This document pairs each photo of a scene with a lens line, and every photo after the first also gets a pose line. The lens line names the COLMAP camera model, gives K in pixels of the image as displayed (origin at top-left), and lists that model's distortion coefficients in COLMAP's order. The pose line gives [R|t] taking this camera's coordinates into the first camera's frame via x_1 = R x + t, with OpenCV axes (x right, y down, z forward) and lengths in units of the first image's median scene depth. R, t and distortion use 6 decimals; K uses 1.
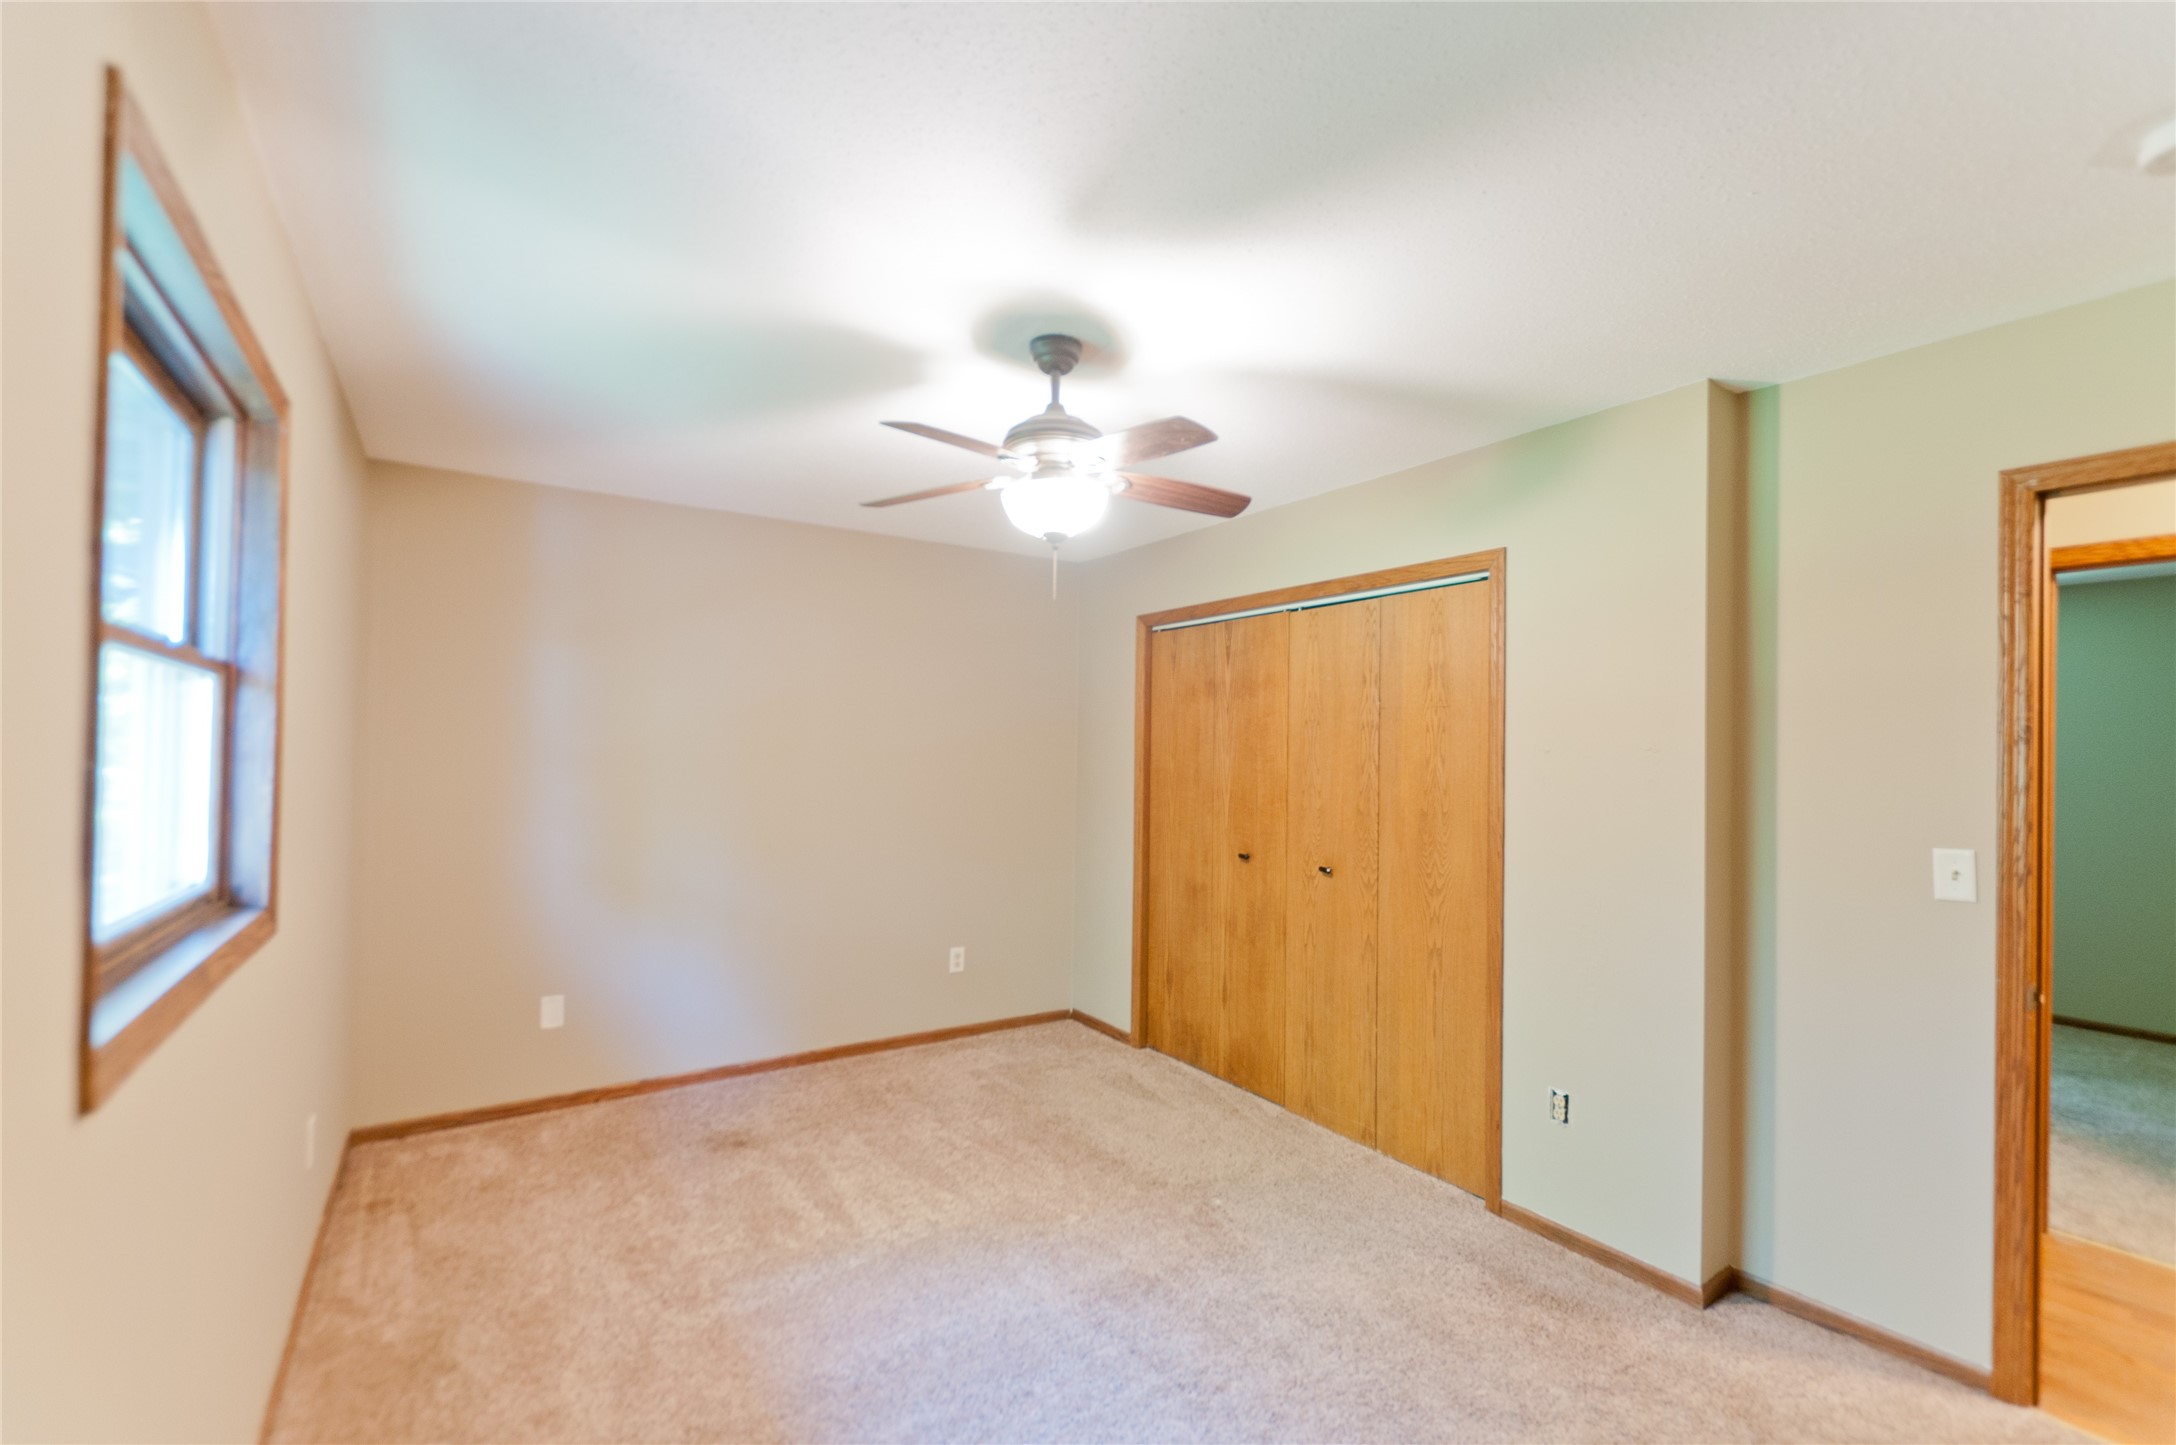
lens RADIAL K [[941.6, 0, 1096.7], [0, 941.6, 743.5], [0, 0, 1]] dist [0.015389, -0.008738]
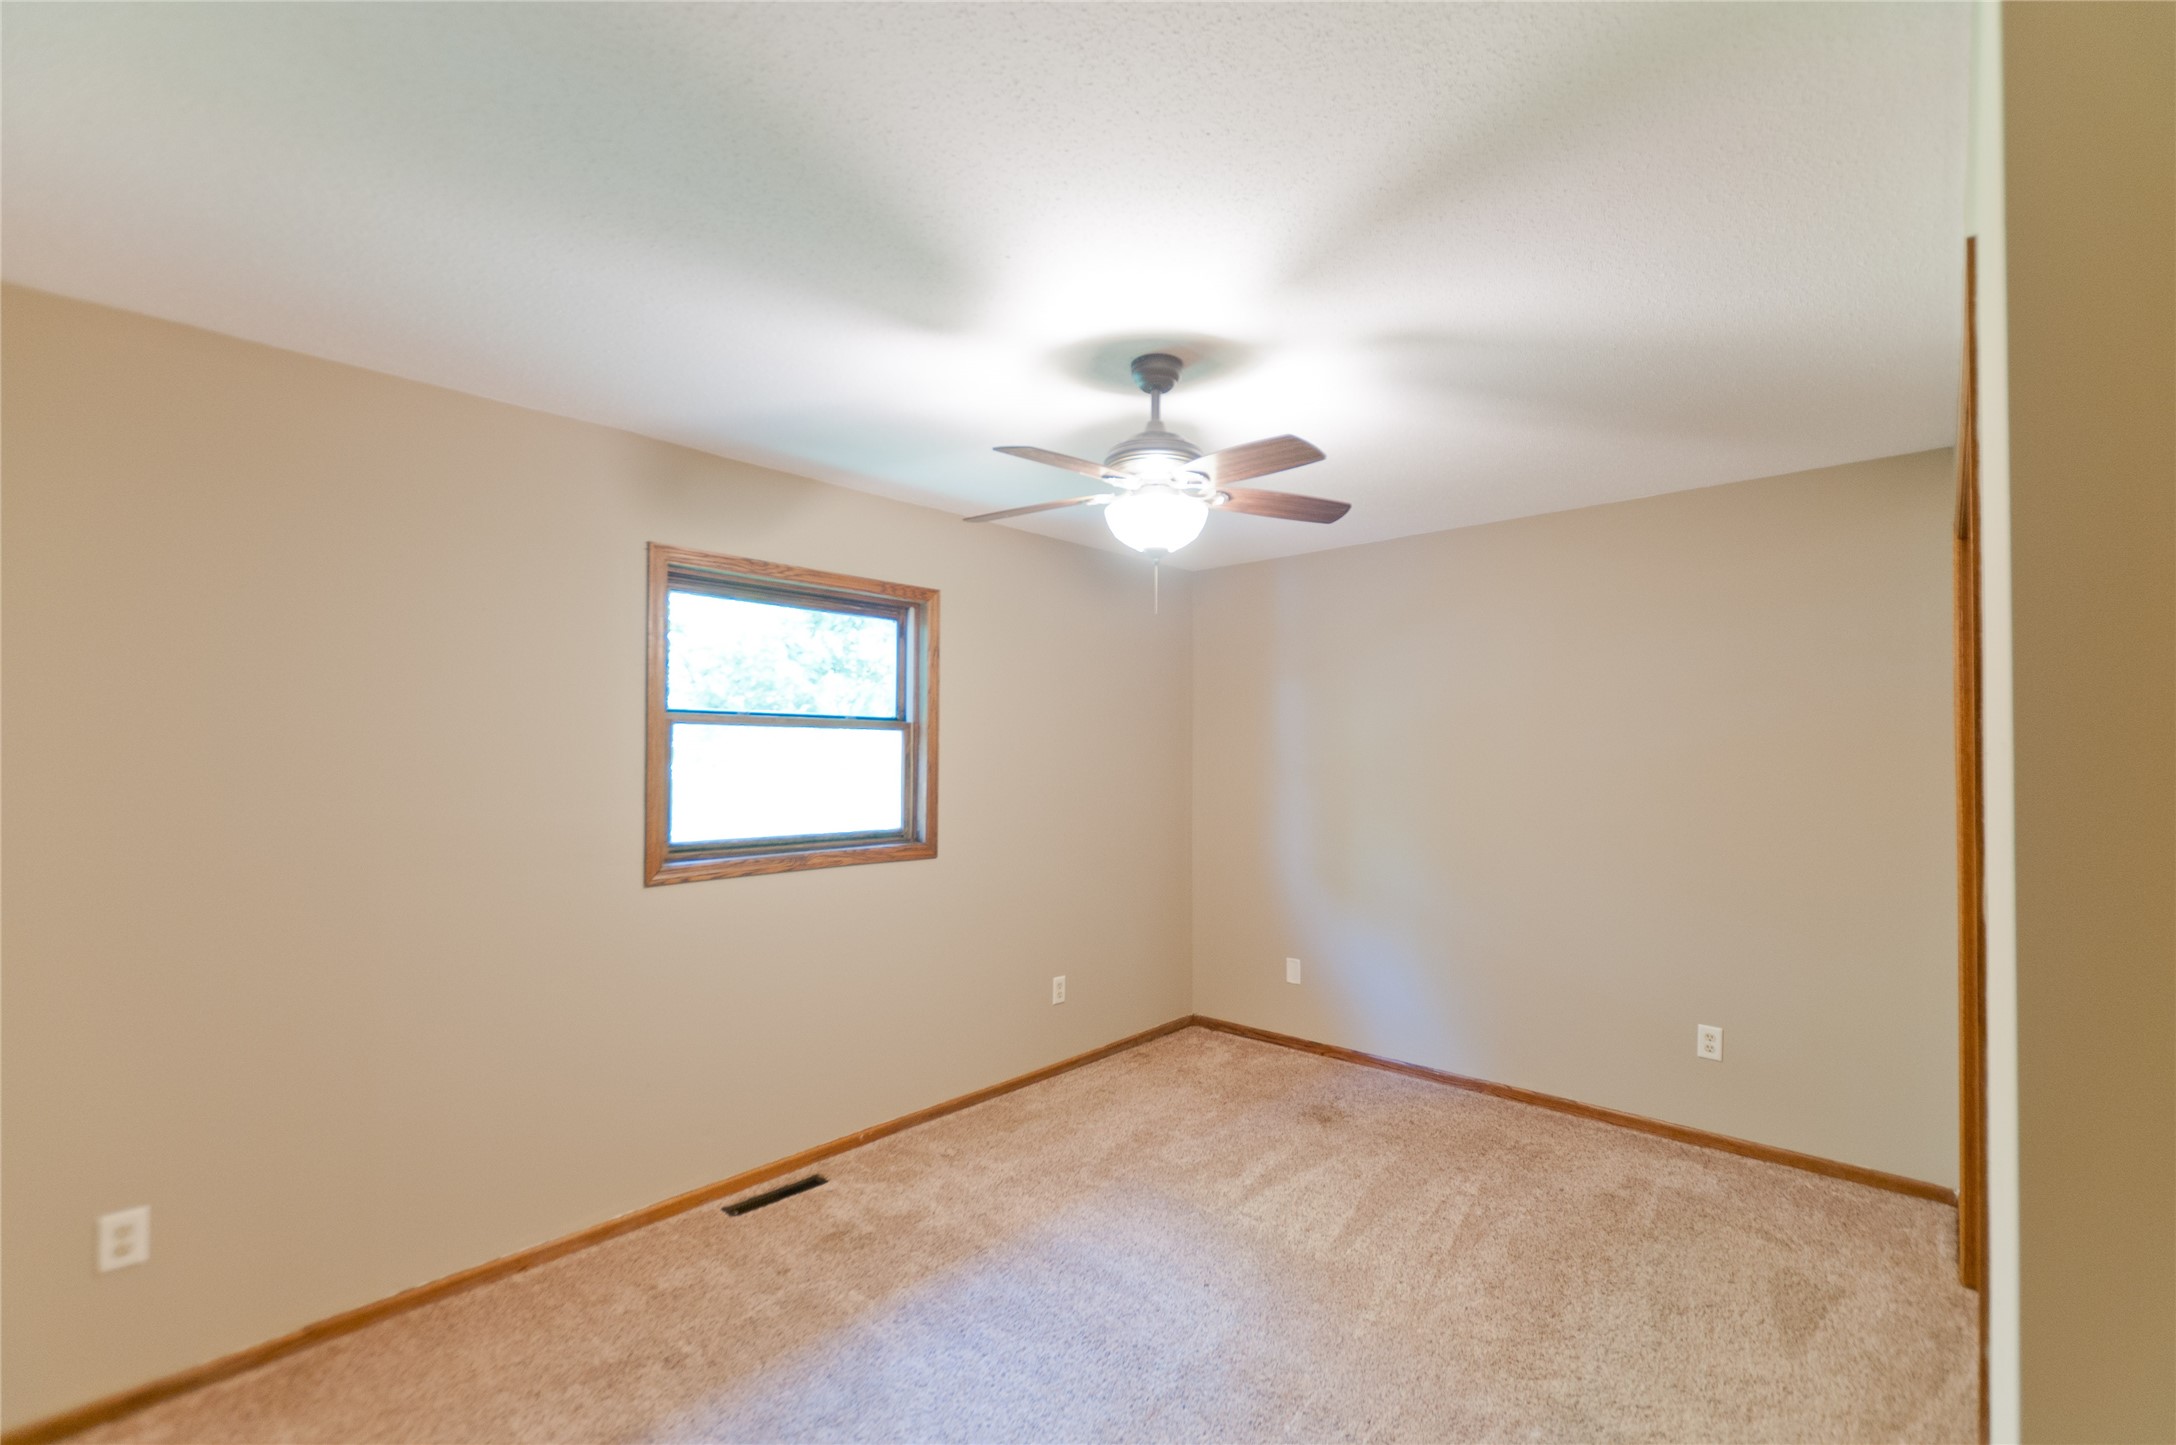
lens RADIAL K [[934.6, 0, 1089.8], [0, 934.6, 759.9], [0, 0, 1]] dist [0.017006, -0.007876]
pose [[0.231118, -0.011222, -0.972861, 0.636954], [0.015046, 0.999855, -0.007959, 0.007902], [0.972809, -0.012798, 0.231254, 0.490997]]
